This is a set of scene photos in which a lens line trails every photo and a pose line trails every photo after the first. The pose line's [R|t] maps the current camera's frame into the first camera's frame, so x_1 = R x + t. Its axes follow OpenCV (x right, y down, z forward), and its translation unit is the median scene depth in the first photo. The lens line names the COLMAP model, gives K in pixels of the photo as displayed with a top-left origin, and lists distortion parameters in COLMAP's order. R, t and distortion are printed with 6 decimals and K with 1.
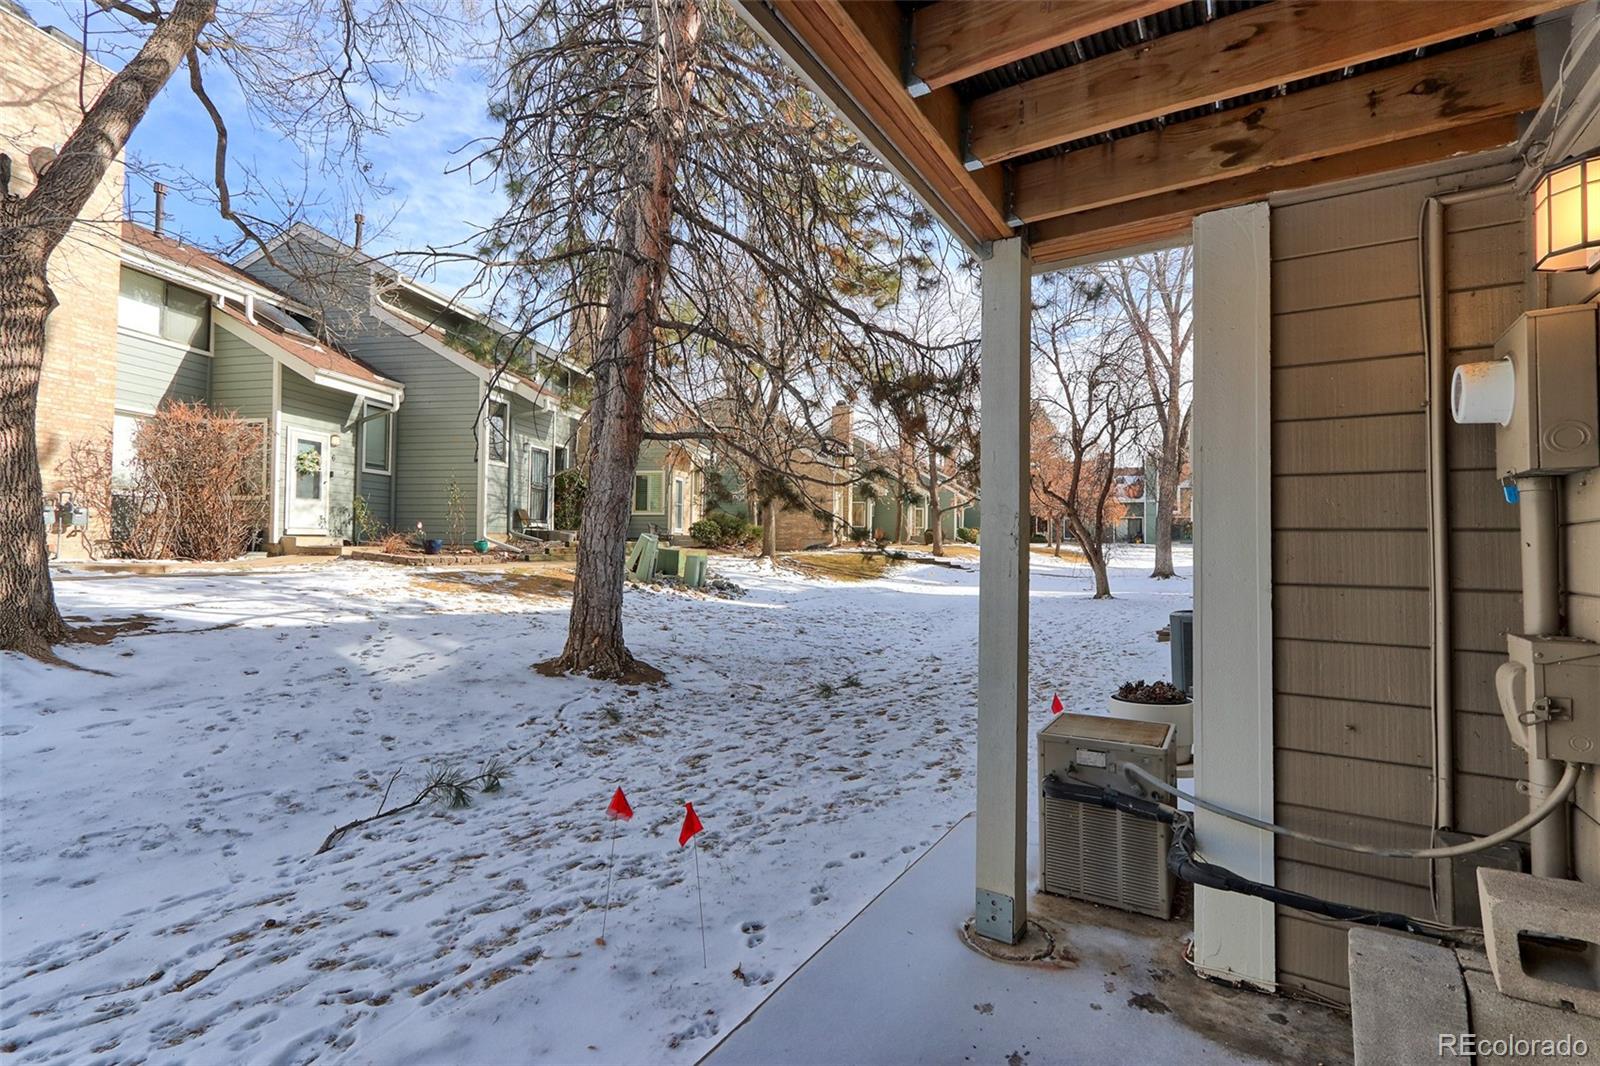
lens RADIAL K [[751.4, 0, 800.5], [0, 751.4, 545.8], [0, 0, 1]] dist [0.015748, -0.000503]
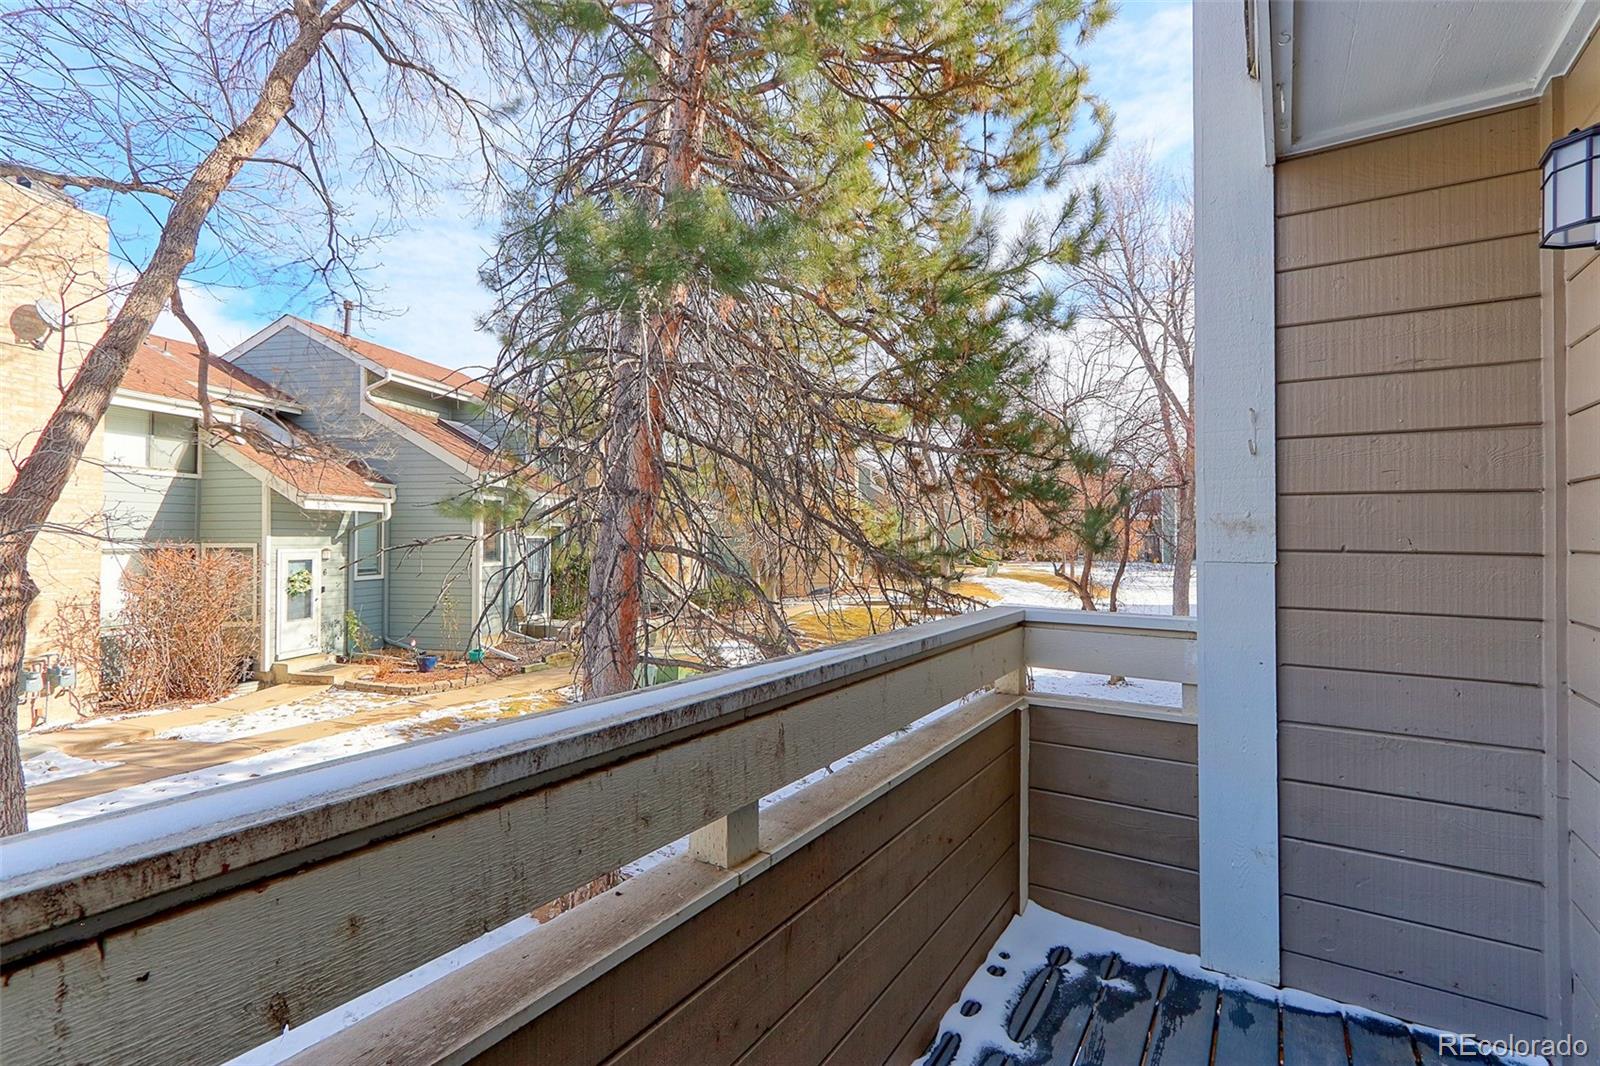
lens RADIAL K [[751.4, 0, 798.8], [0, 751.4, 528.0], [0, 0, 1]] dist [0.015748, -0.000503]
pose [[0.999994, -0.003388, 0.000235, 0.002040], [0.003381, 0.999715, 0.023630, -0.203655], [-0.000315, -0.023629, 0.999721, 0.013311]]
